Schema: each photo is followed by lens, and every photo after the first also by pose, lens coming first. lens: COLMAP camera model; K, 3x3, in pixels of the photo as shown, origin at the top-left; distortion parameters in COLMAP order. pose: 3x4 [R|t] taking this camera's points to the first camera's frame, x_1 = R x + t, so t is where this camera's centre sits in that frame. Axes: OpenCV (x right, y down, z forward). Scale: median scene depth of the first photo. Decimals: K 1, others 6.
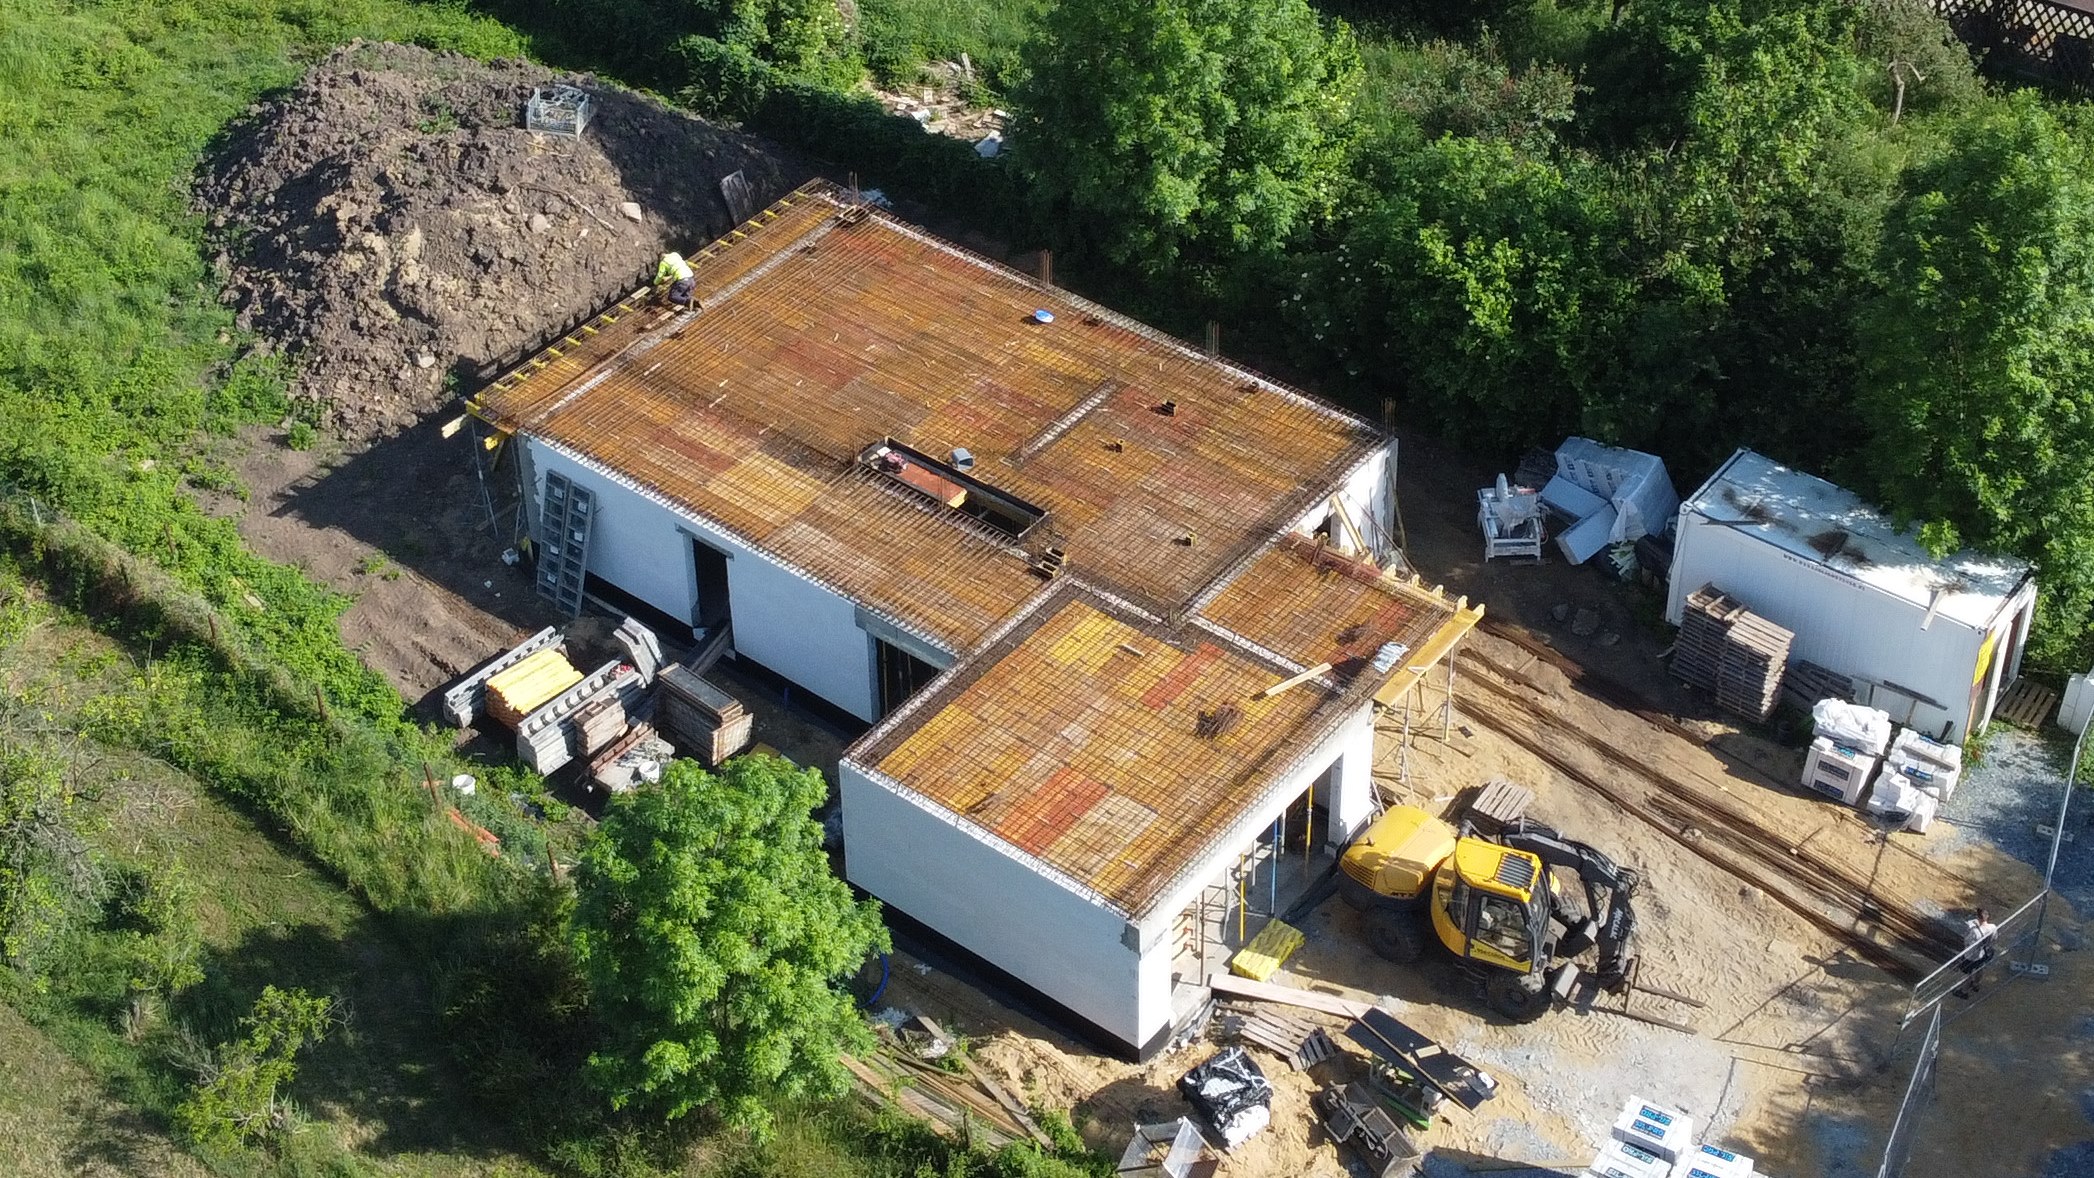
lens RADIAL K [[3195.8, 0, 1047.0], [0, 3195.8, 589.0], [0, 0, 1]] dist [0.015287, 0.079836]
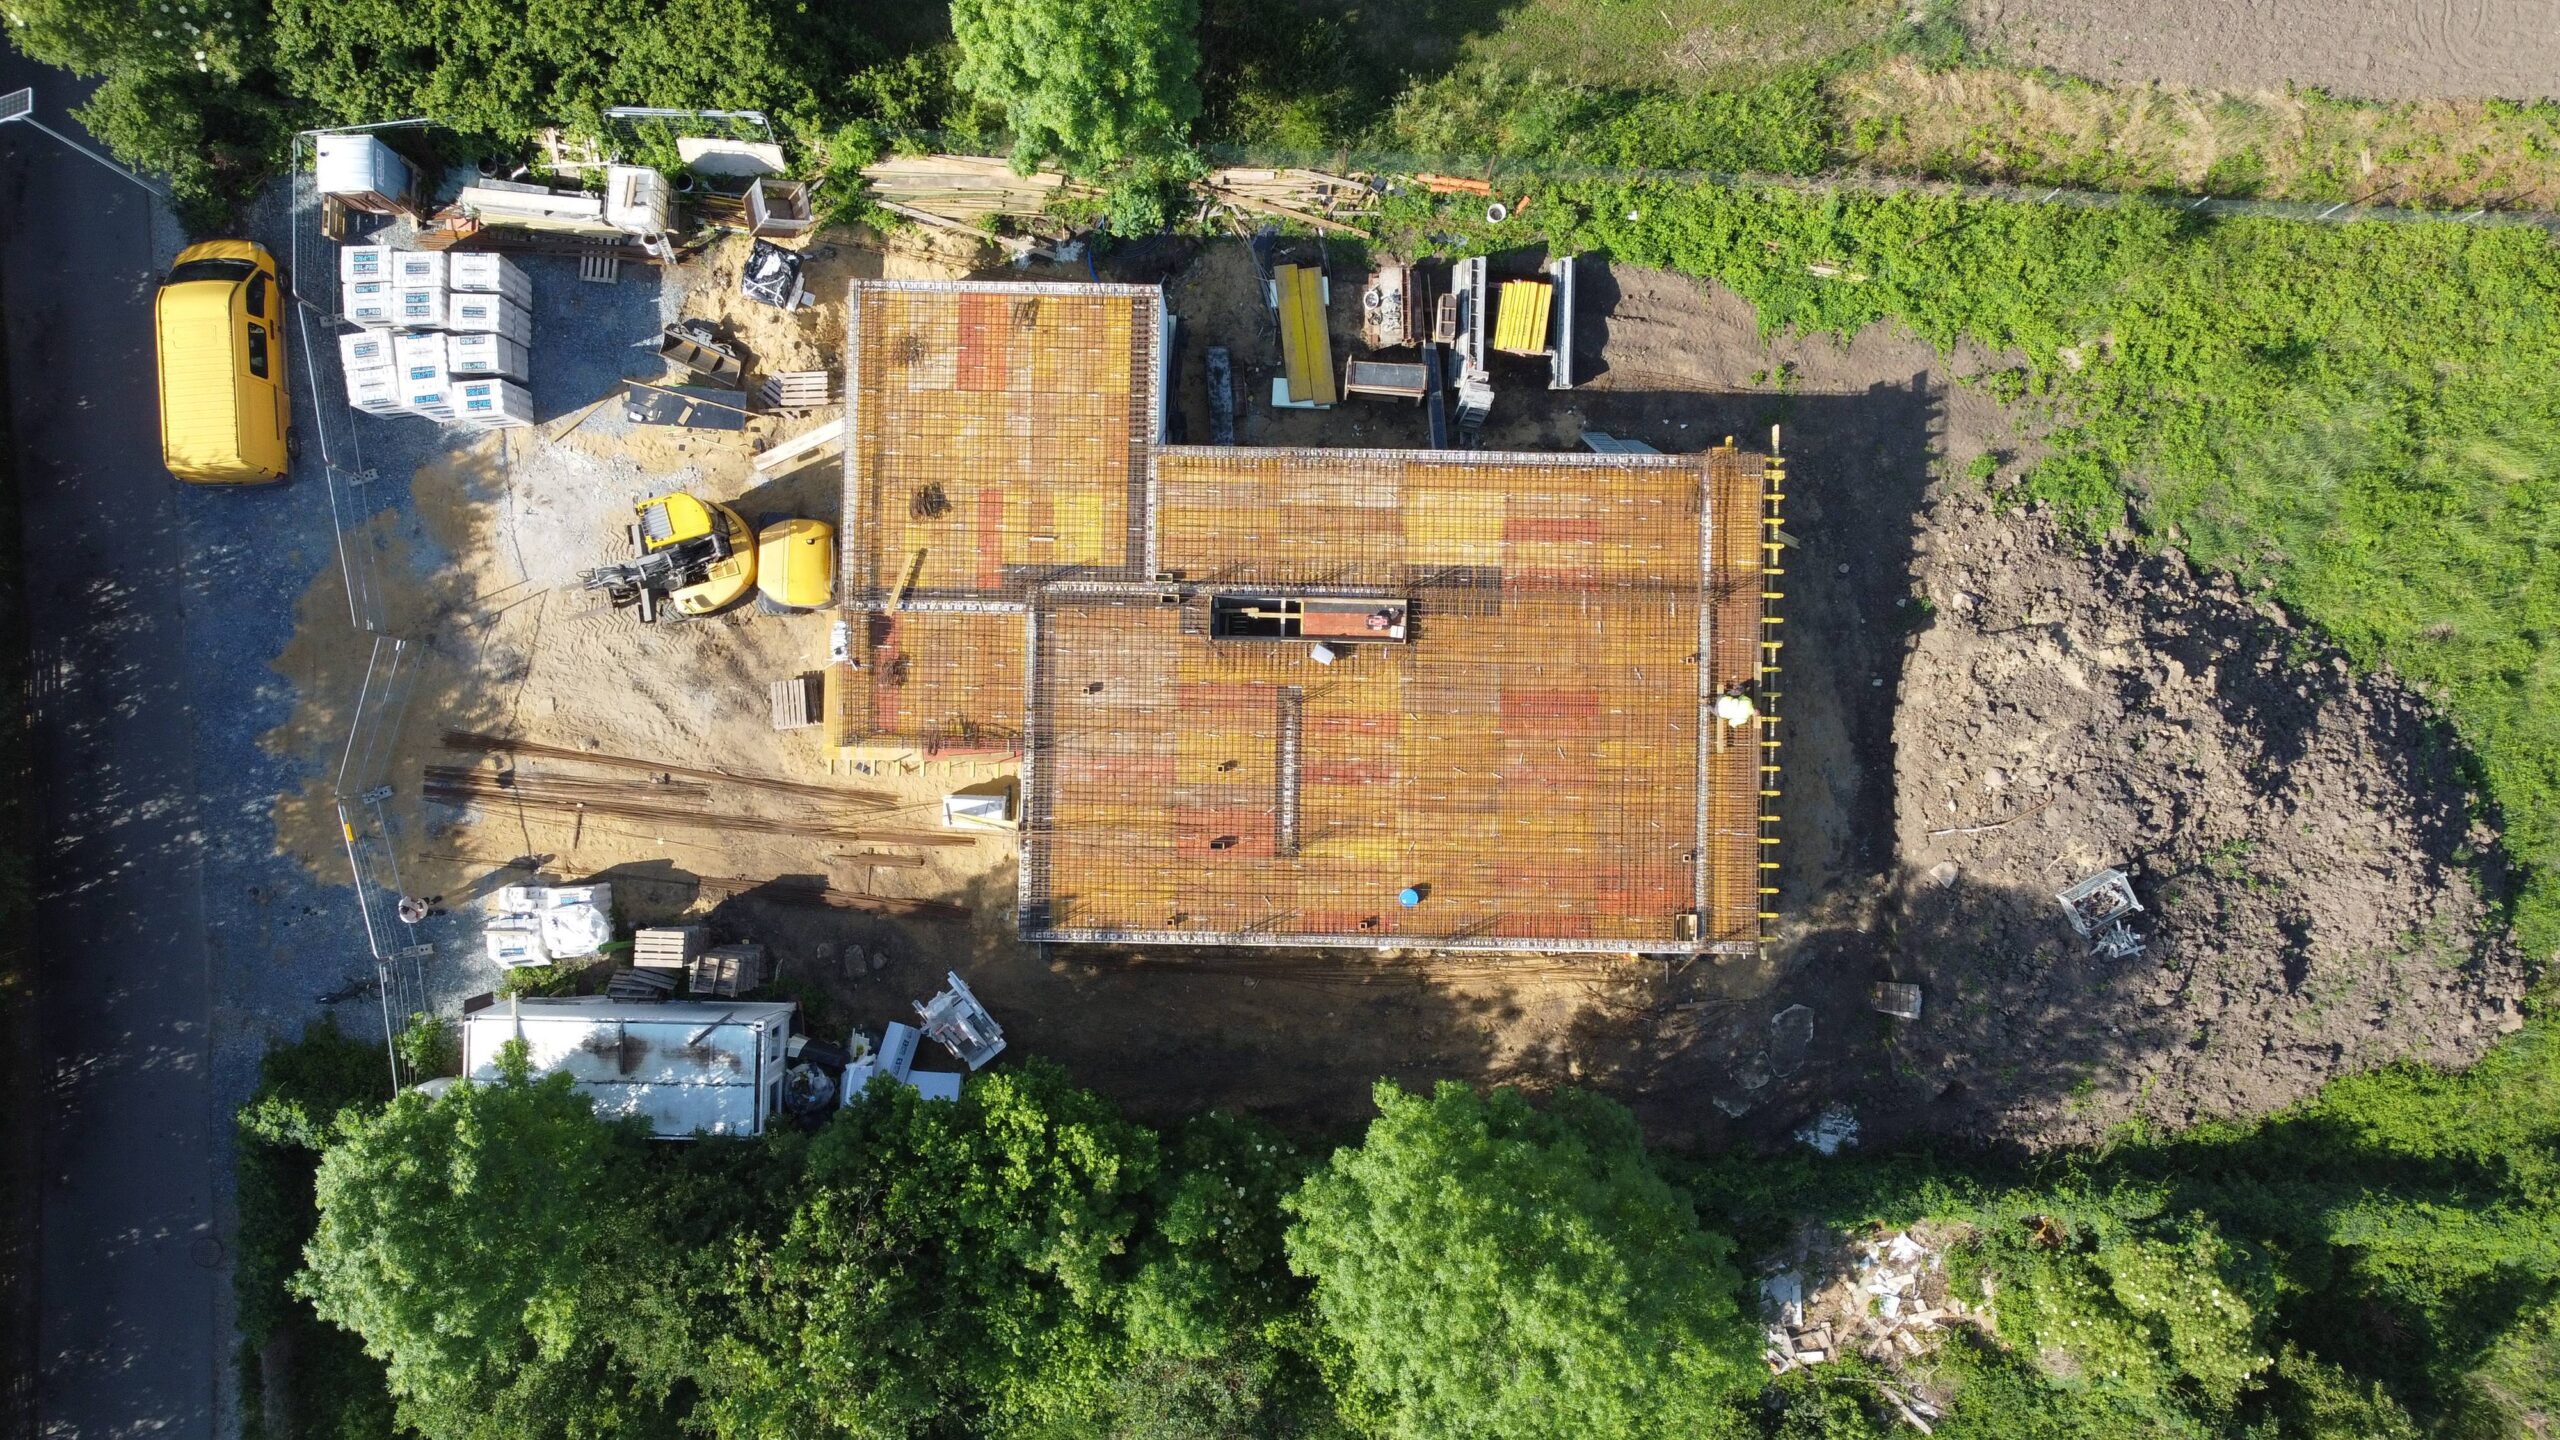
lens RADIAL K [[1885.2, 0, 1261.8], [0, 1885.2, 722.4], [0, 0, 1]] dist [-0.000589, -0.004530]
pose [[-0.798936, 0.601380, 0.006553, -0.000973], [-0.345936, -0.468436, 0.812955, -0.569325], [0.491964, 0.647233, 0.582289, 0.663133]]
